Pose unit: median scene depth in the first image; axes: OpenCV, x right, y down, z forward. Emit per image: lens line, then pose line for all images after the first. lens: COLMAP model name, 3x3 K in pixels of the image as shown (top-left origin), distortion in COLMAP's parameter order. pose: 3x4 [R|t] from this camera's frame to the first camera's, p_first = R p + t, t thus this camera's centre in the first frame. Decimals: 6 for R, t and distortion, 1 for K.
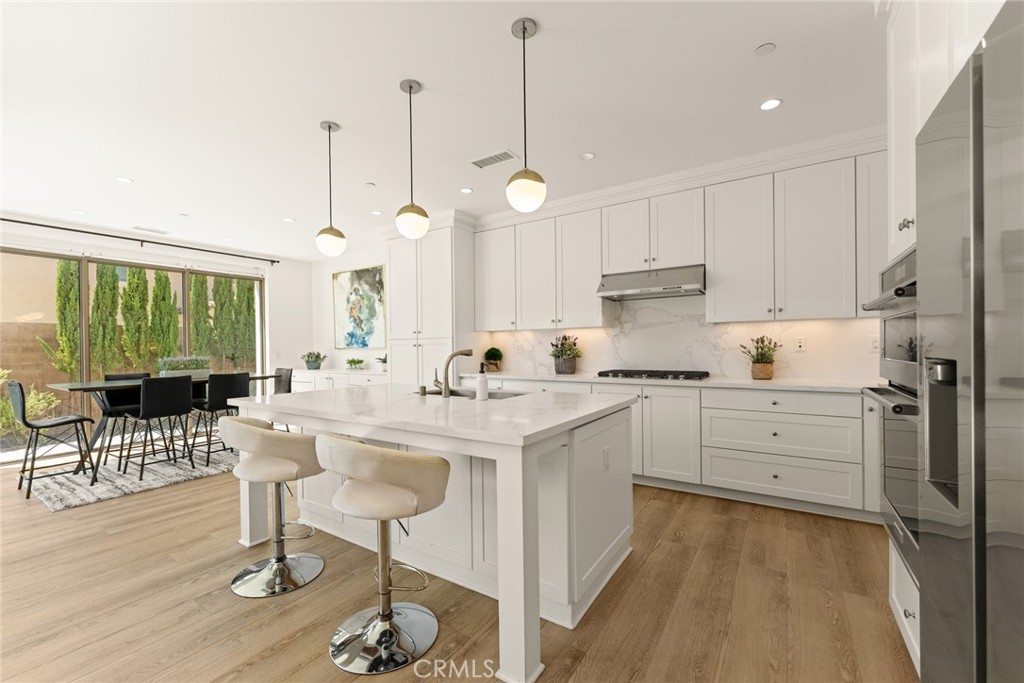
lens RADIAL K [[416.8, 0, 508.5], [0, 416.8, 347.5], [0, 0, 1]] dist [-0.001077, -0.000453]
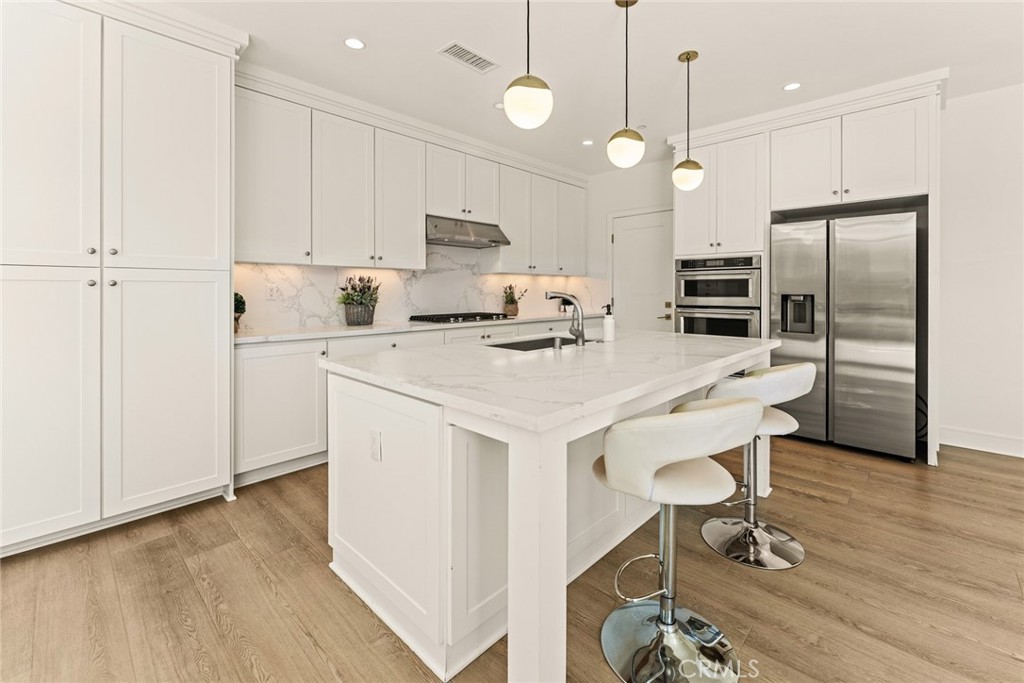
lens RADIAL K [[437.2, 0, 525.8], [0, 437.2, 289.9], [0, 0, 1]] dist [-0.001392, -0.000203]
pose [[0.162743, 0.015623, 0.986545, -0.429812], [0.002414, 0.999865, -0.016232, 0.007237], [-0.986666, 0.005023, 0.162683, 0.383479]]
